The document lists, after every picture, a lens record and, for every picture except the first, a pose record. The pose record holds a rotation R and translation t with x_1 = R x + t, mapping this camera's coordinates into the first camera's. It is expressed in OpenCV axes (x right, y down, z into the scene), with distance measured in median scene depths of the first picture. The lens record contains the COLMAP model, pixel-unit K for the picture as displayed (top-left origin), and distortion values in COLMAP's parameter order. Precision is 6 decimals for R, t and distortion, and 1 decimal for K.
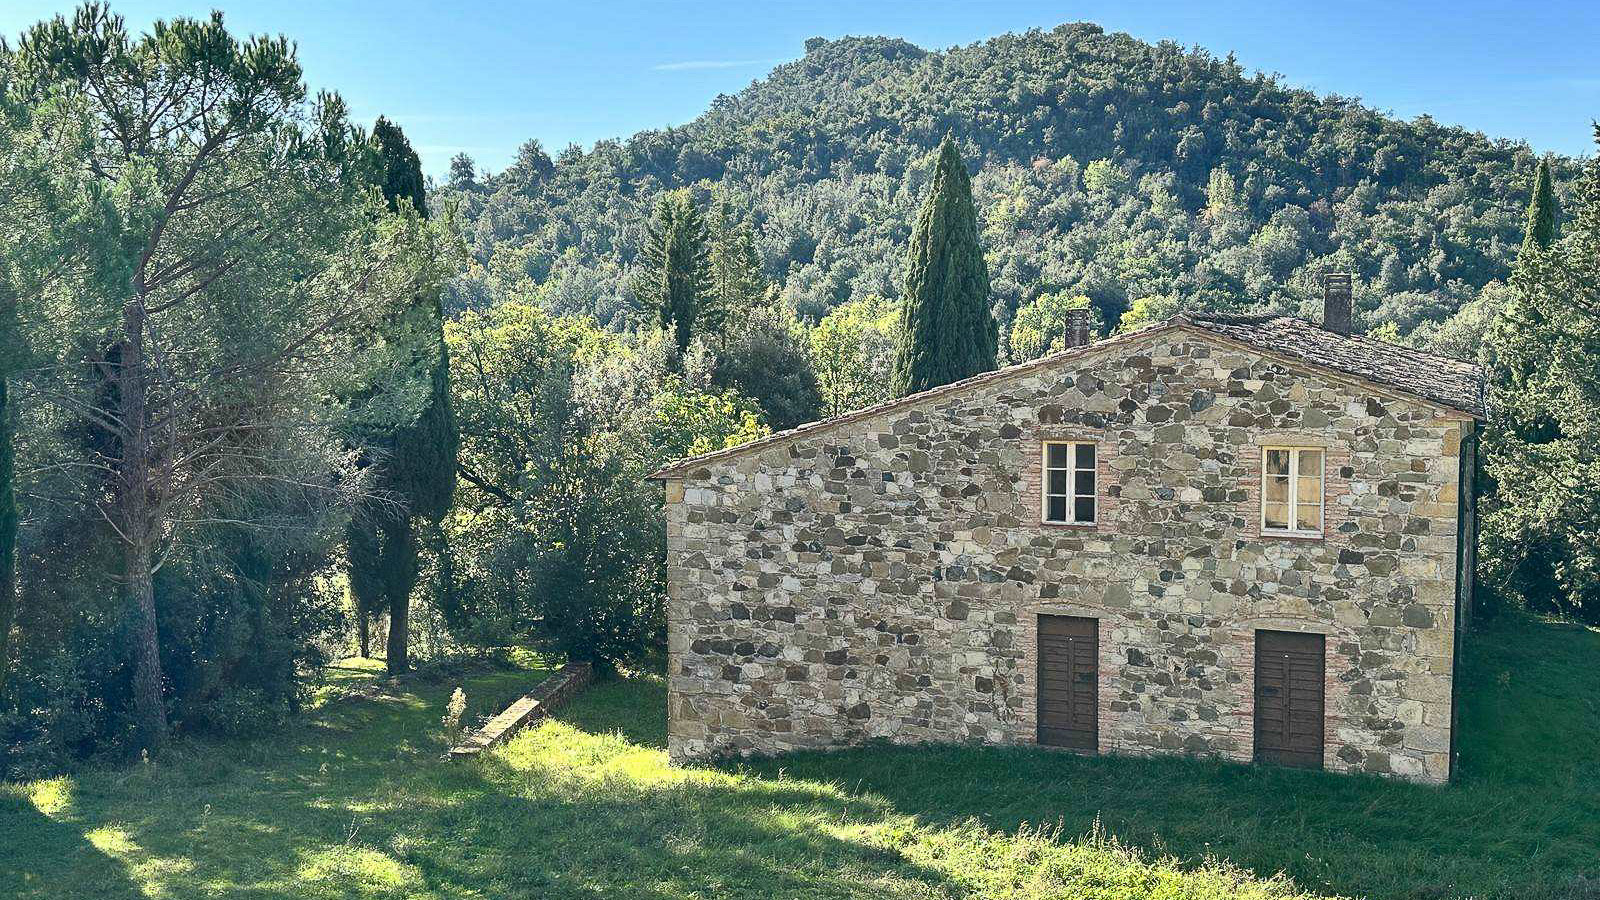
lens RADIAL K [[1539.5, 0, 800.0], [0, 1539.5, 450.0], [0, 0, 1]] dist [0.145319, -0.002055]
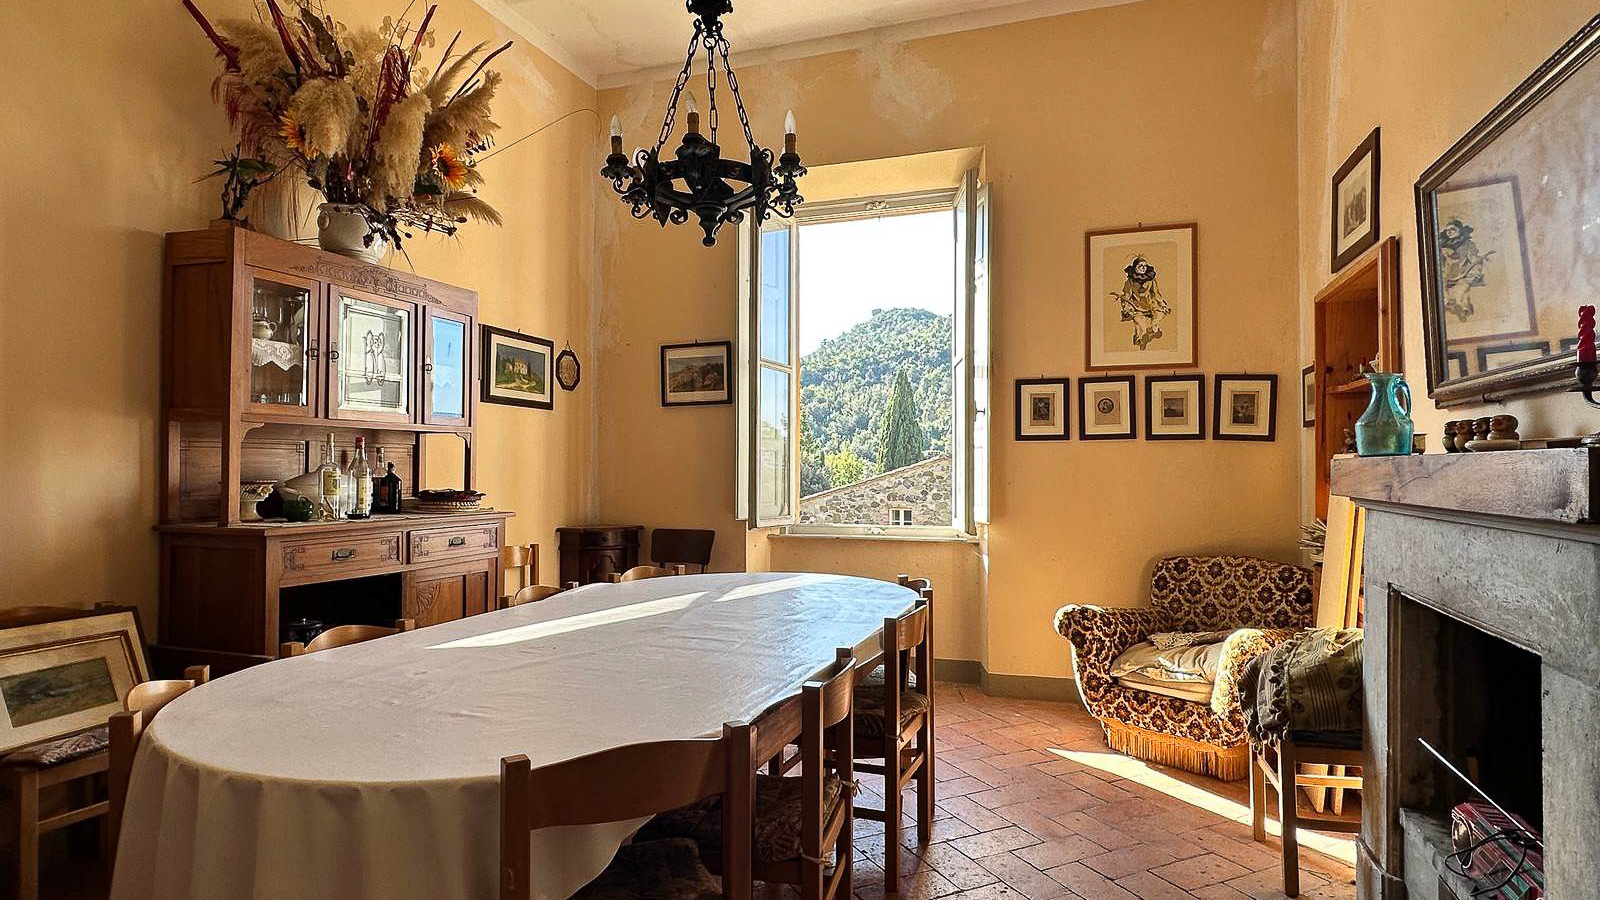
lens RADIAL K [[869.5, 0, 793.6], [0, 869.5, 457.8], [0, 0, 1]] dist [0.003979, -0.001505]
pose [[0.995898, 0.001489, -0.090473, 0.098250], [-0.009446, 0.996113, -0.087580, 0.024084], [0.089990, 0.088076, 0.992041, -0.204956]]
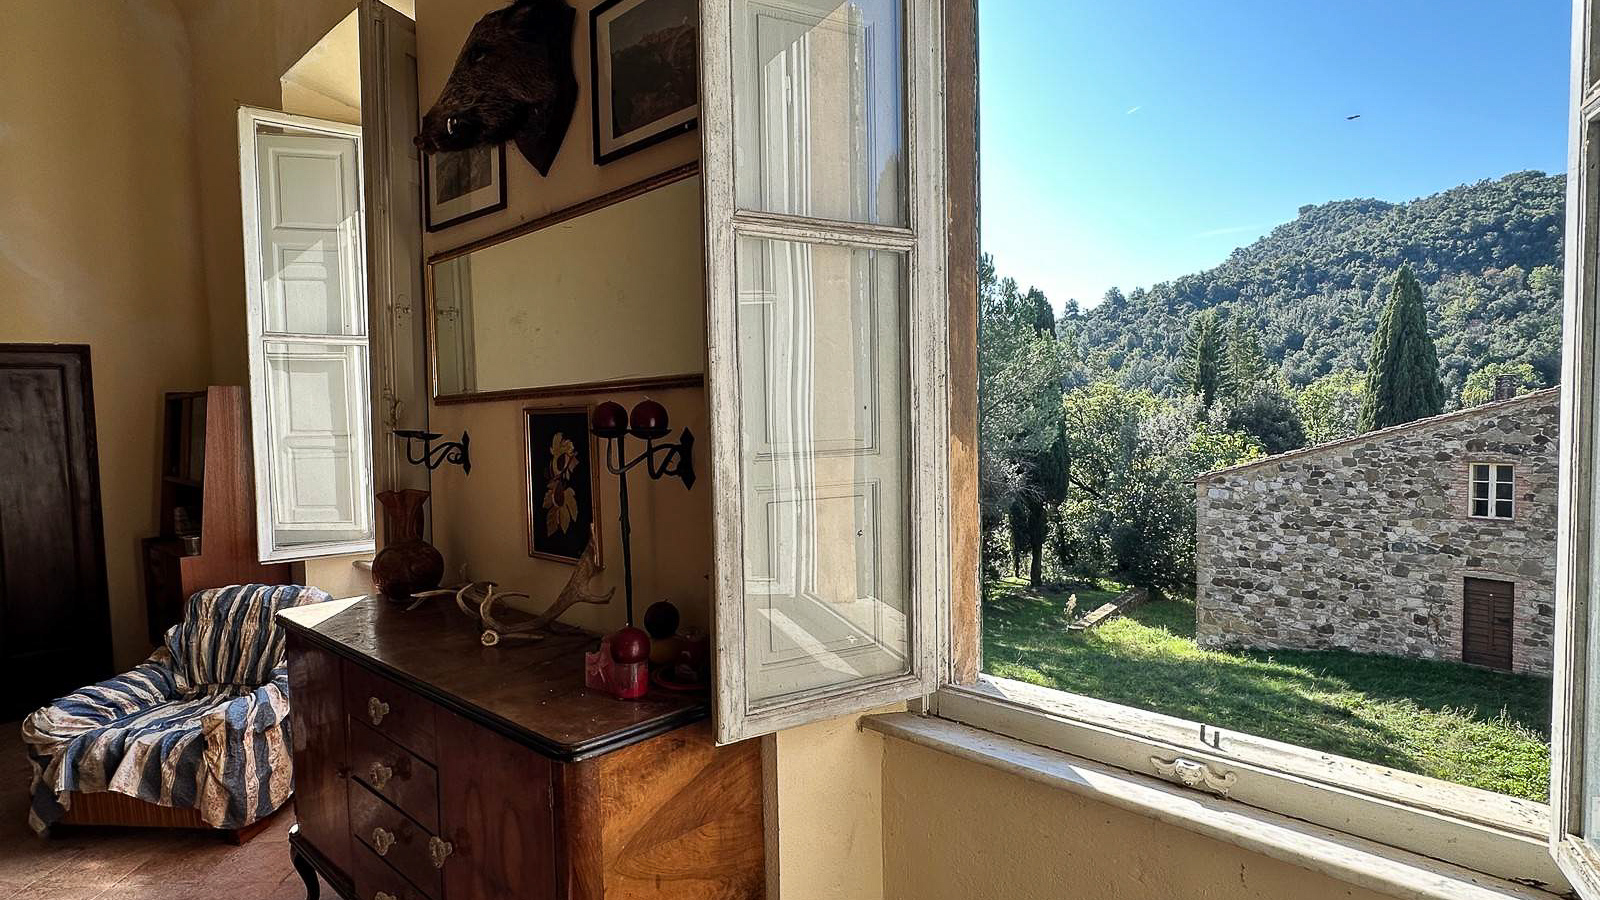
lens RADIAL K [[869.5, 0, 793.6], [0, 869.5, 457.8], [0, 0, 1]] dist [0.003979, -0.001505]
pose [[0.867632, 0.010008, -0.497105, 0.004687], [-0.015426, 0.999858, -0.006793, 0.003780], [0.496967, 0.013562, 0.867664, -0.054334]]
